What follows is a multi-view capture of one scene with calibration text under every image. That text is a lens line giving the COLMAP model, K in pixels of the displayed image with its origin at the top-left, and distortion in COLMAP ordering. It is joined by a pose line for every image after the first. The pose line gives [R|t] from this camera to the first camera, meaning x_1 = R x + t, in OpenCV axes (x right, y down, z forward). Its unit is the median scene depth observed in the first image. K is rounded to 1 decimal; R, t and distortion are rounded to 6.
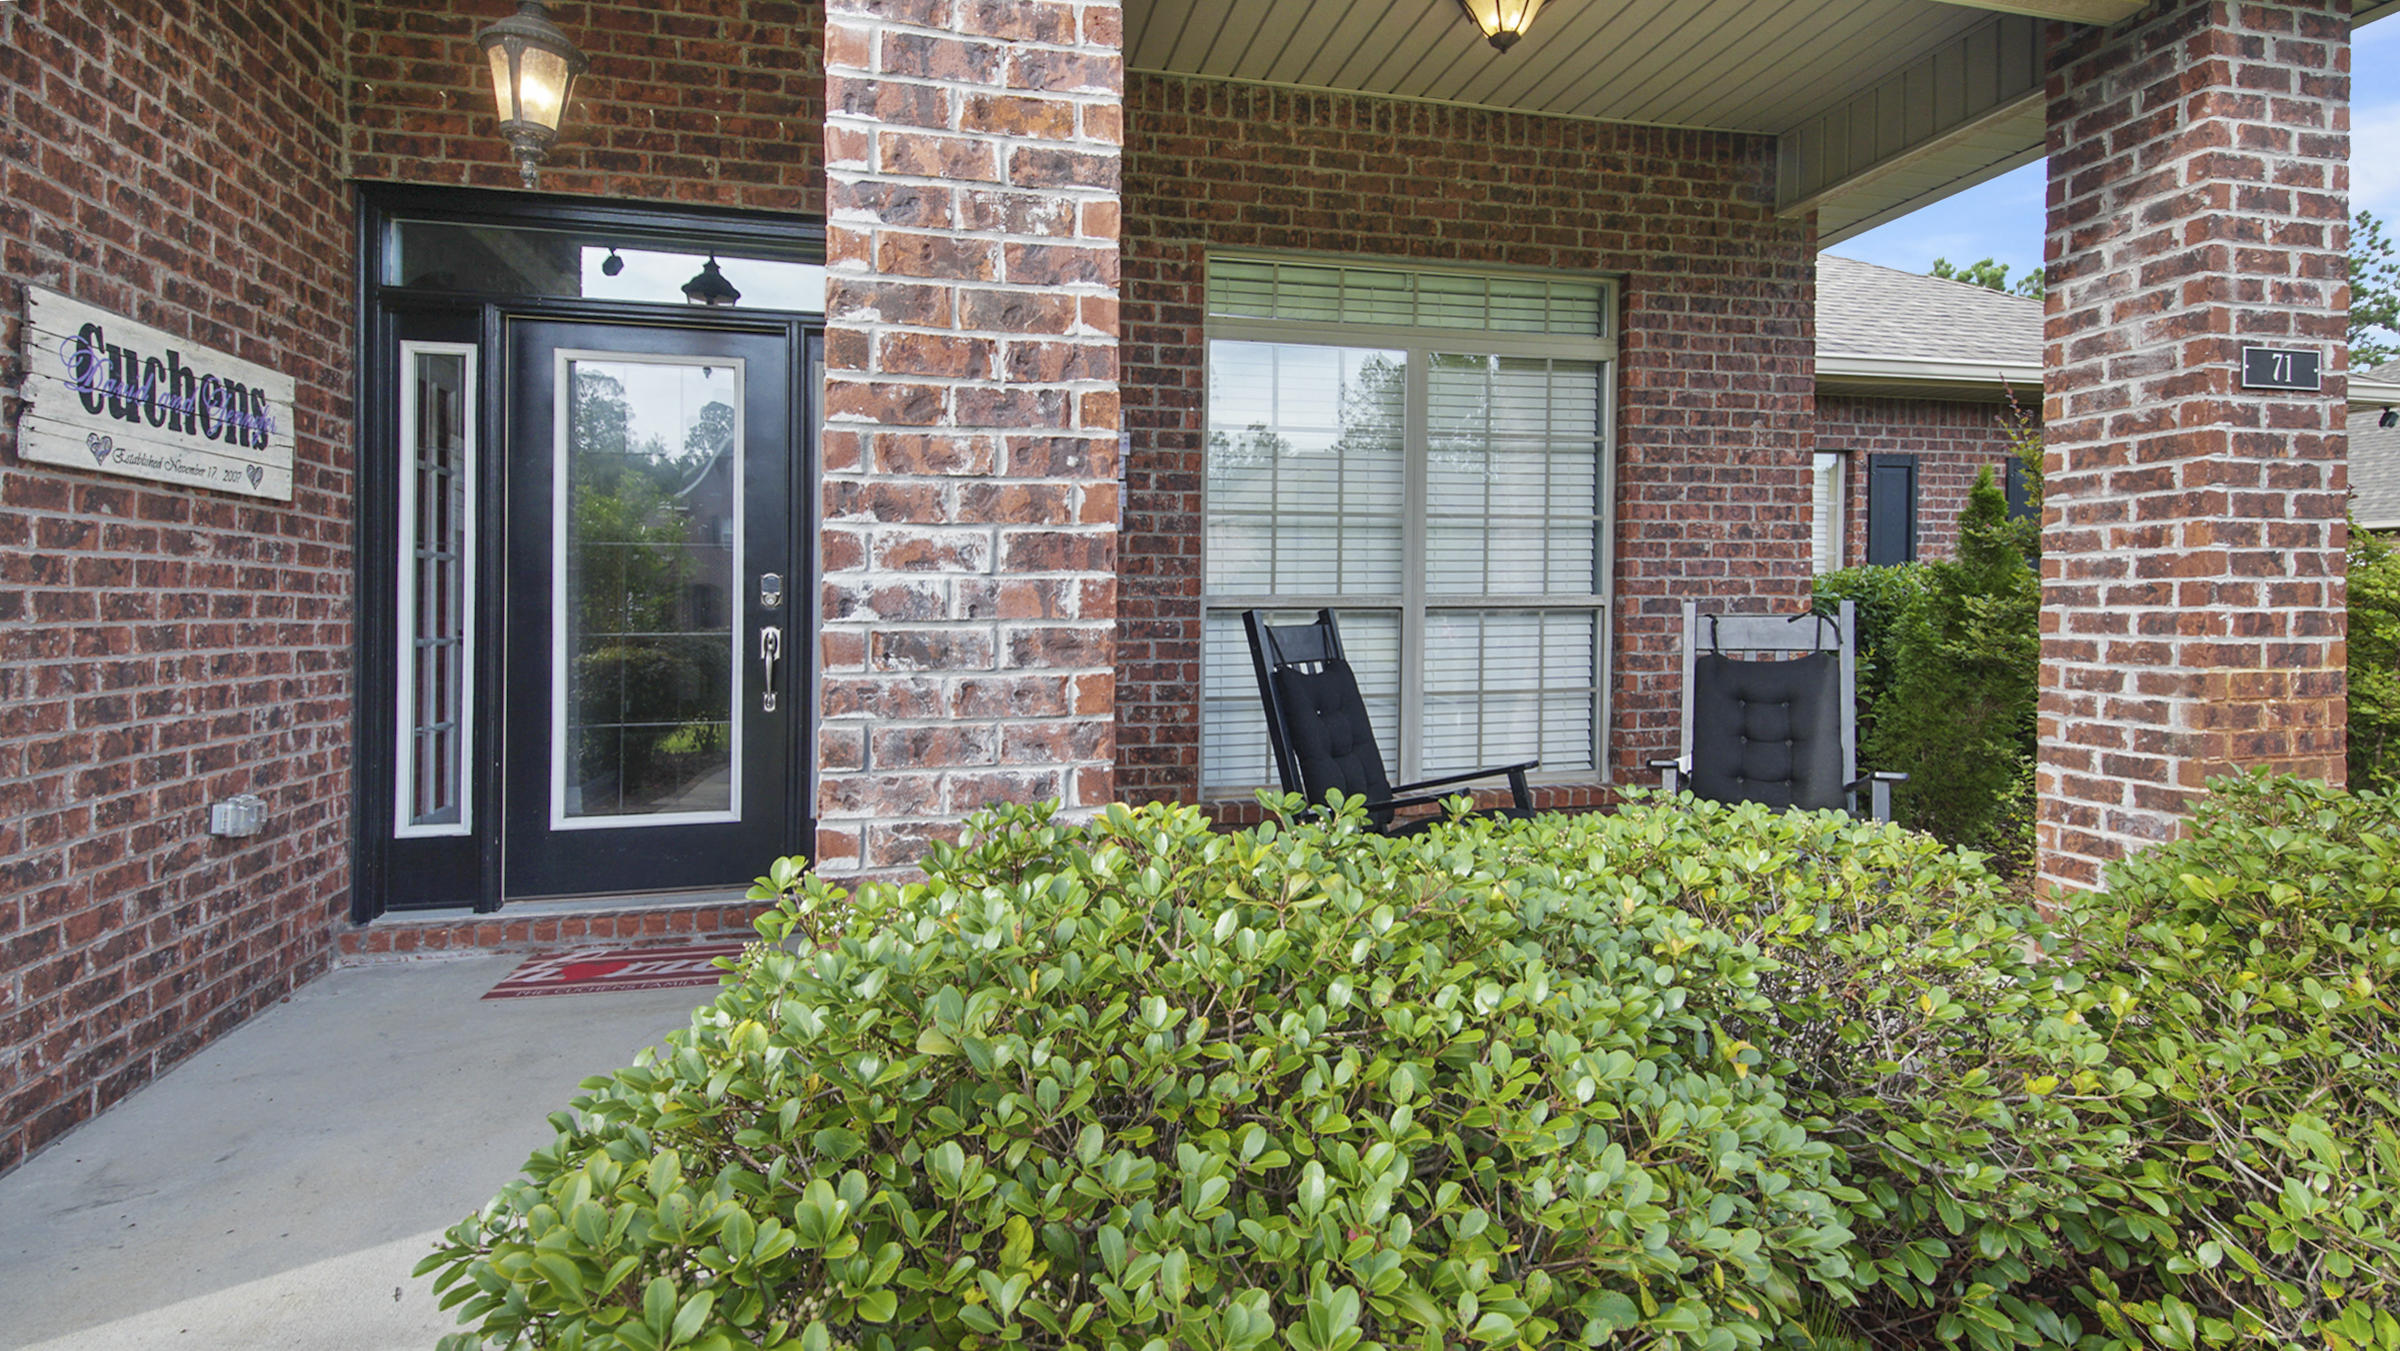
lens RADIAL K [[1074.6, 0, 1200.8], [0, 1074.6, 482.2], [0, 0, 1]] dist [0.026996, -0.000083]
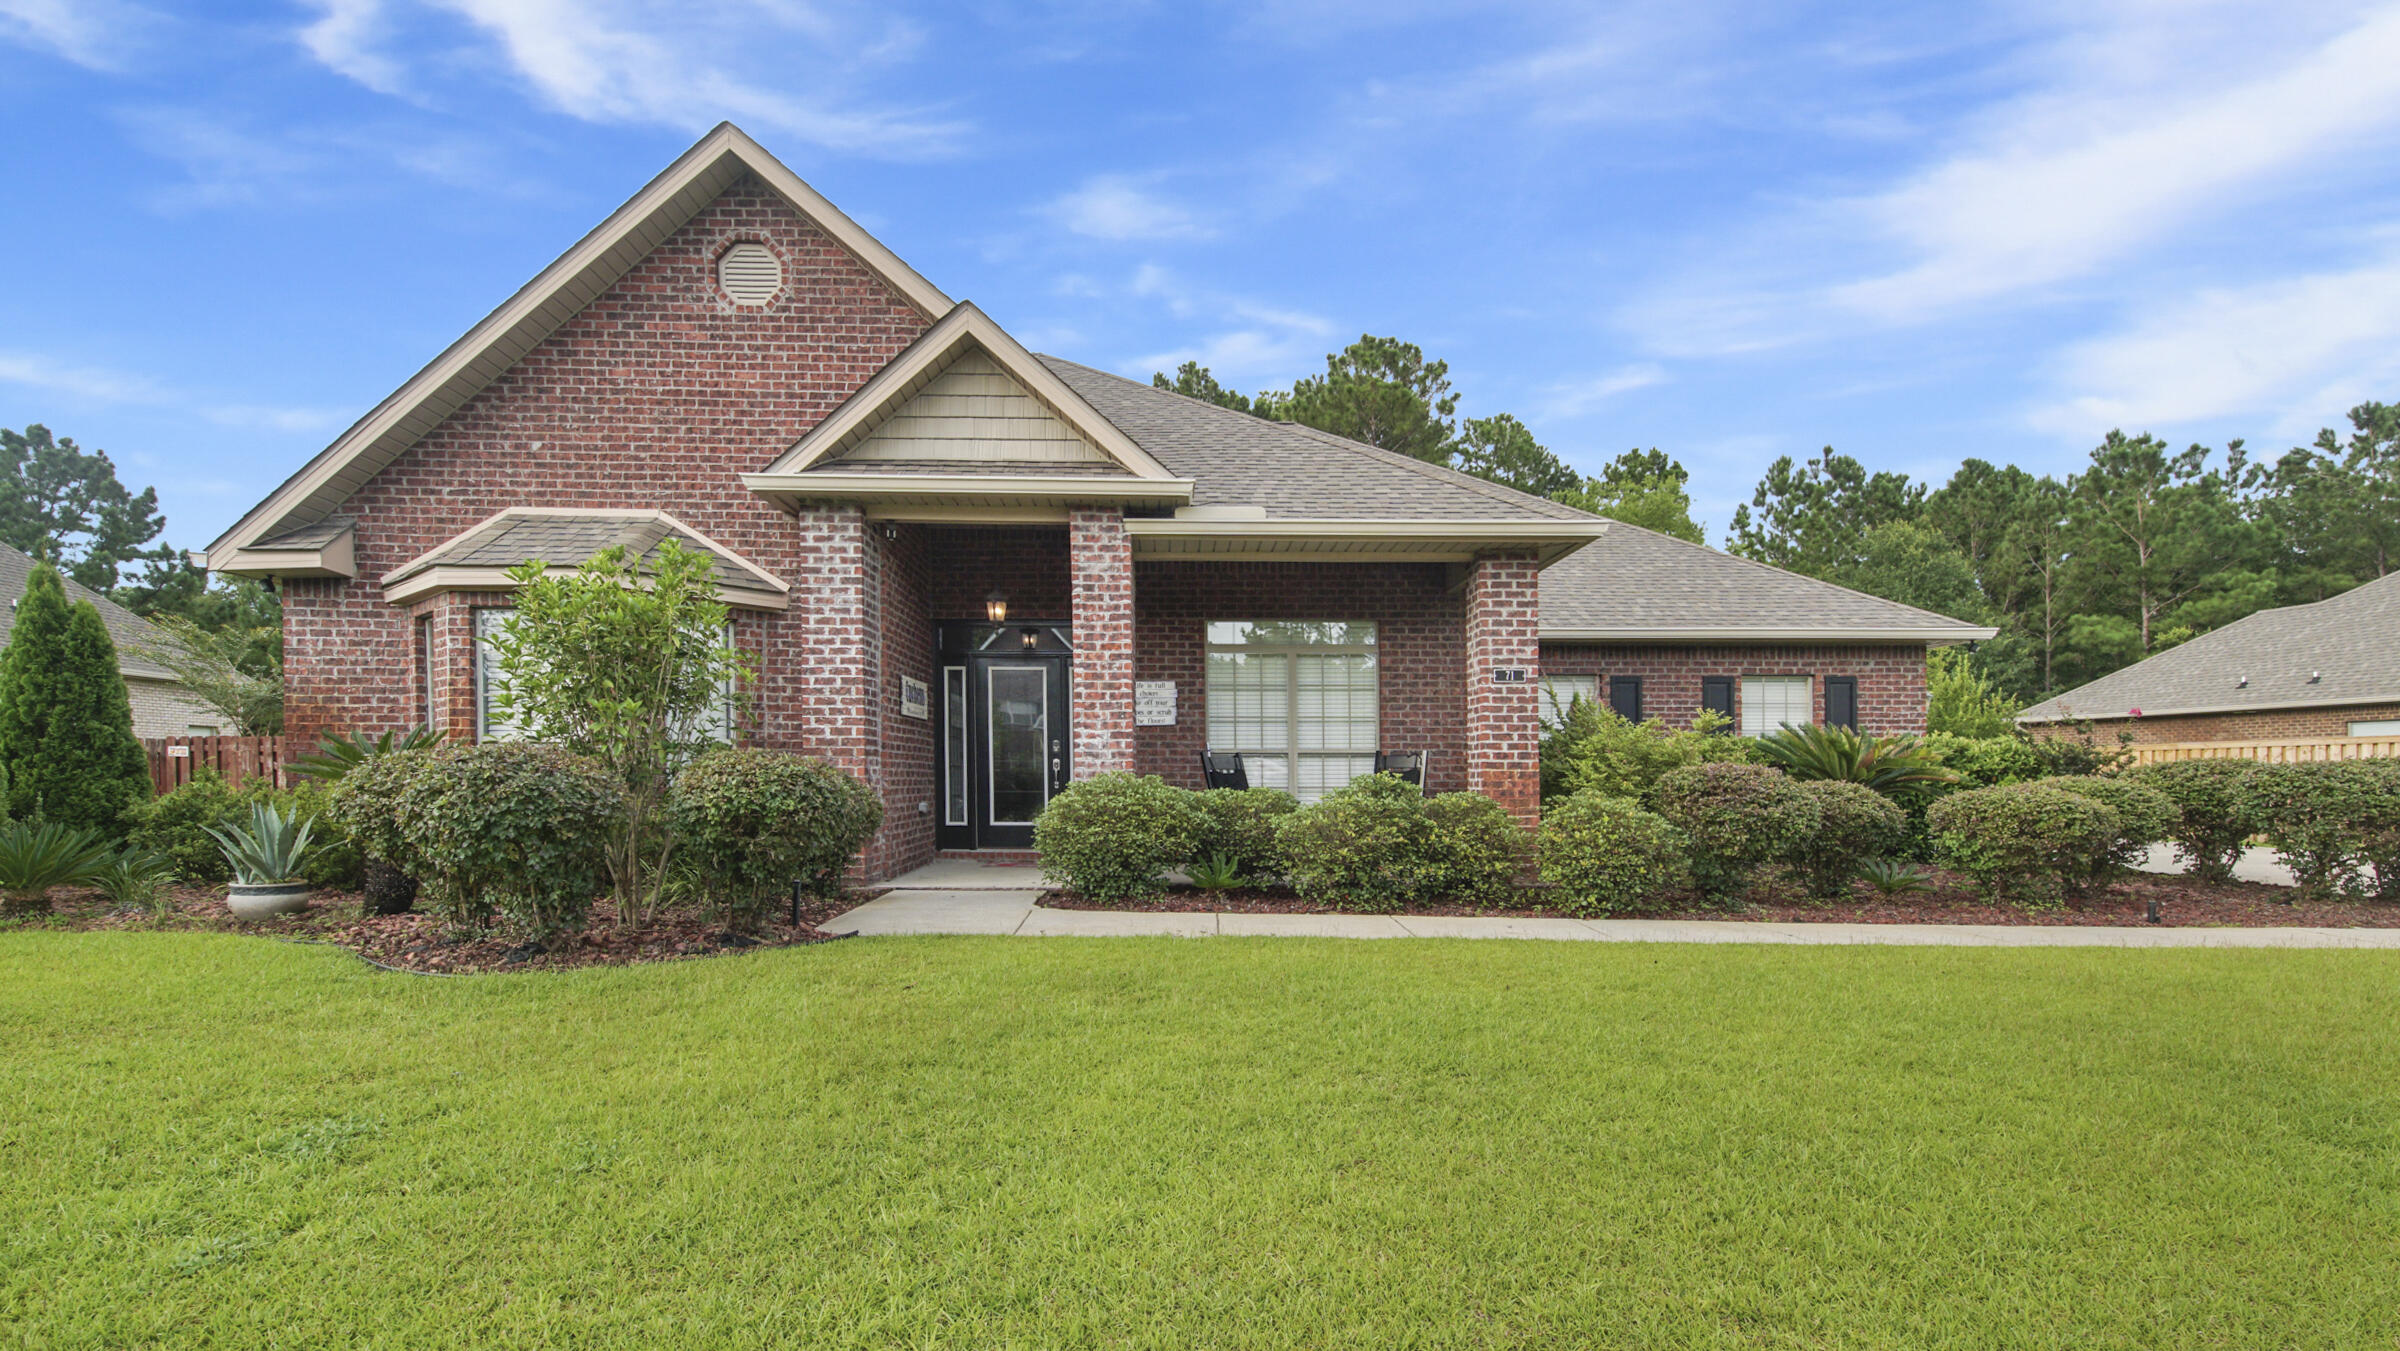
lens RADIAL K [[1084.3, 0, 1179.0], [0, 1084.3, 652.9], [0, 0, 1]] dist [0.032486, -0.019114]
pose [[0.972366, -0.017406, -0.232811, 0.781372], [0.018083, 0.999836, 0.000773, -0.187821], [0.232760, -0.004961, 0.972522, -2.270902]]
